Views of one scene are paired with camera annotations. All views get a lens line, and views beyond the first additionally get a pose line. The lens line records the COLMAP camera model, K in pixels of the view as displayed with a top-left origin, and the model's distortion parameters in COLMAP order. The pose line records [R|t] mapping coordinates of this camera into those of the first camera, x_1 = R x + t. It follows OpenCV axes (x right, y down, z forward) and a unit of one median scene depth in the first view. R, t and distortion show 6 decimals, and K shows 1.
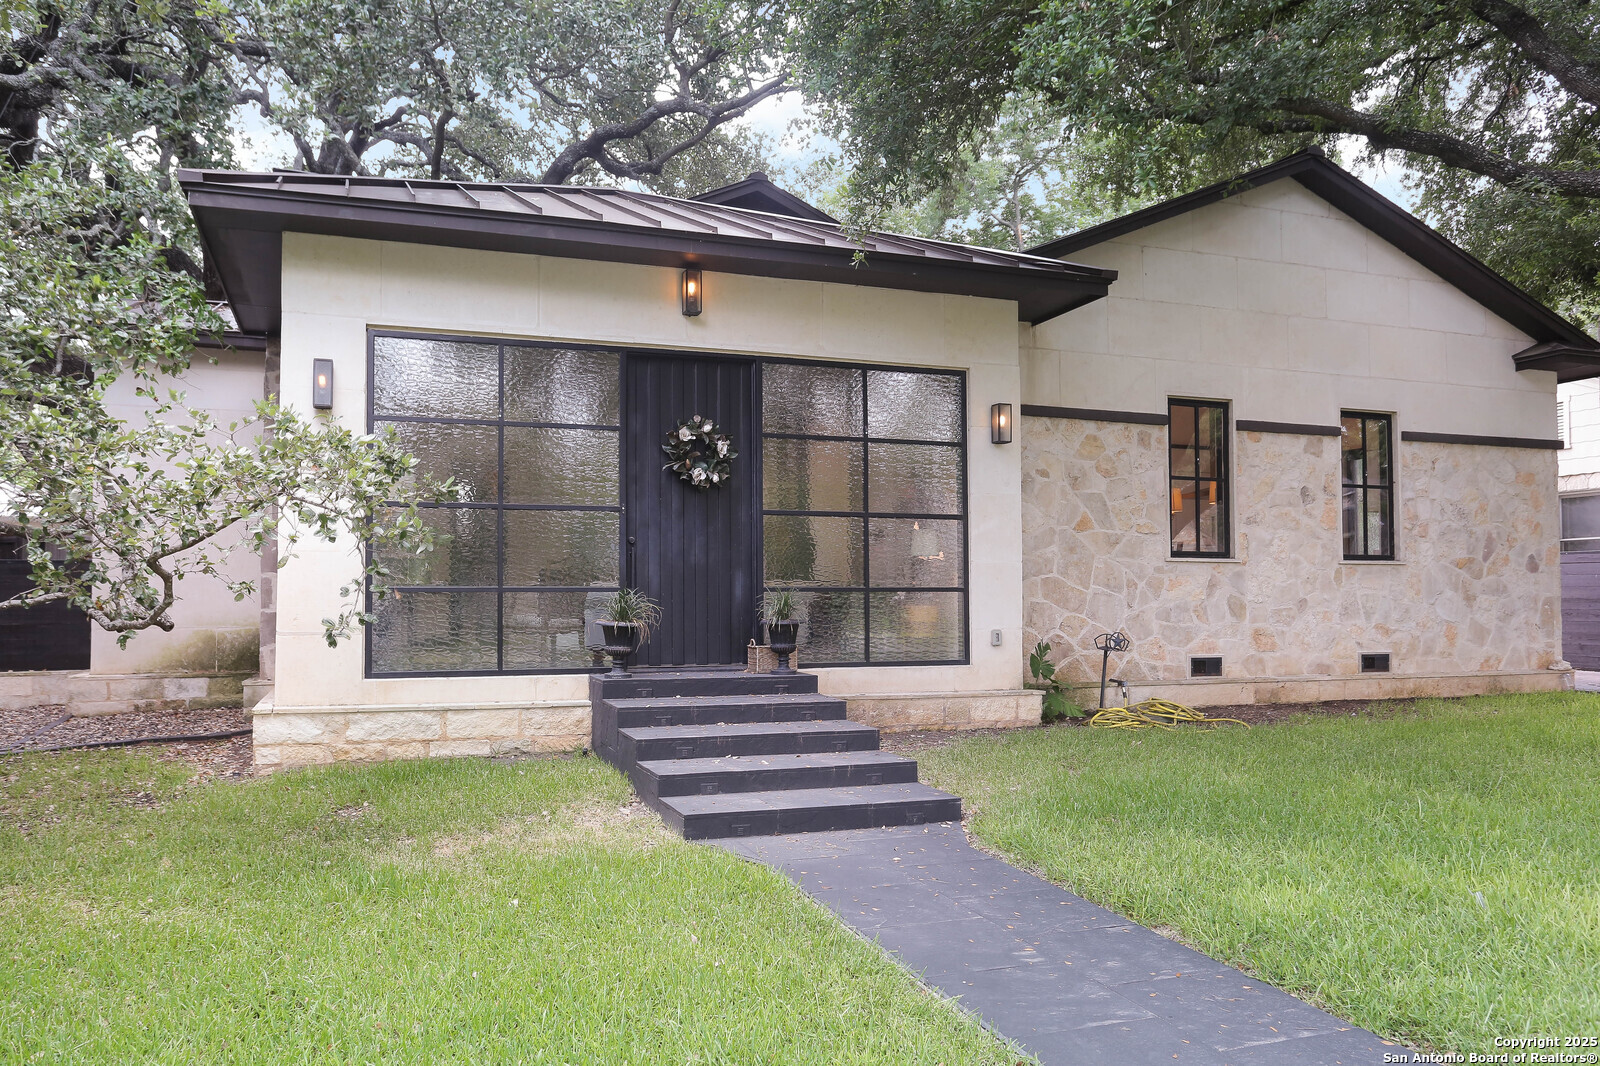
lens RADIAL K [[1172.2, 0, 800.0], [0, 1172.2, 533.0], [0, 0, 1]] dist [0.004990, 0.001971]
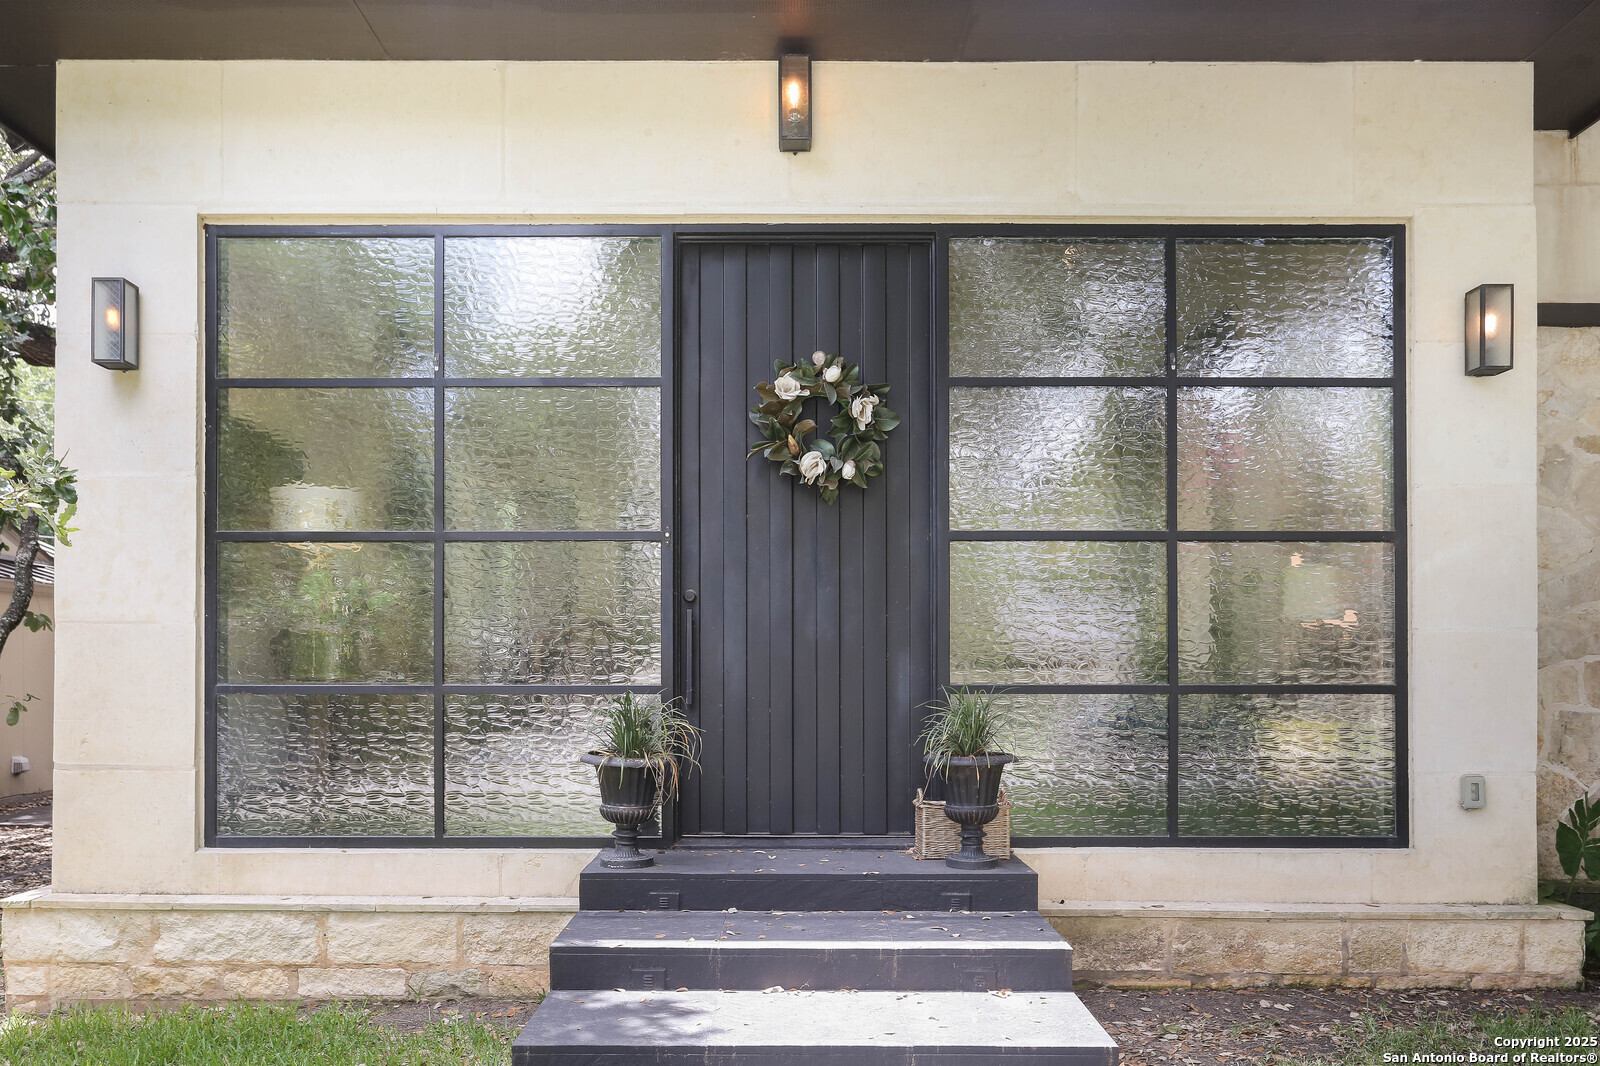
lens RADIAL K [[1251.6, 0, 798.7], [0, 1251.6, 648.2], [0, 0, 1]] dist [0.006400, 0.000059]
pose [[0.938834, 0.001048, -0.344370, 0.090025], [0.016294, 0.998740, 0.047461, 0.003721], [0.343985, -0.050169, 0.937634, 0.455125]]
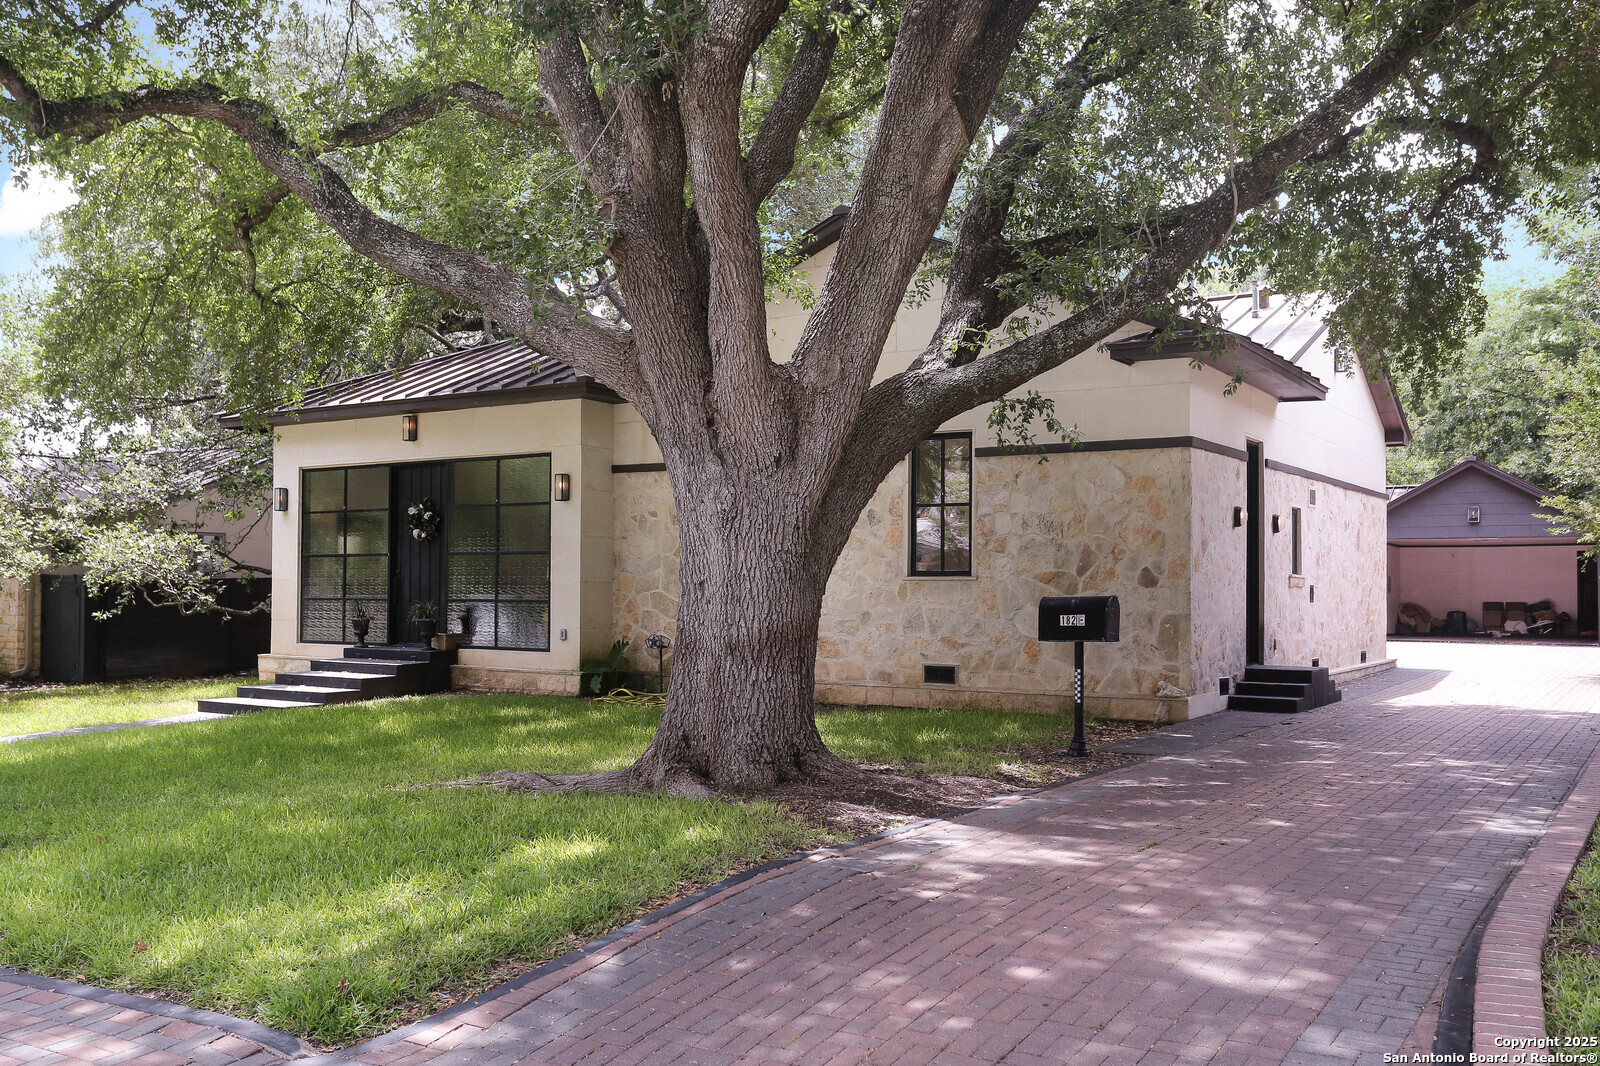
lens RADIAL K [[1392.1, 0, 800.0], [0, 1392.1, 533.0], [0, 0, 1]] dist [0.002956, 0.003460]
pose [[0.602264, -0.027329, -0.797829, 1.787740], [0.039147, 0.999223, -0.004676, -0.017973], [0.797337, -0.028416, 0.602865, 0.200163]]
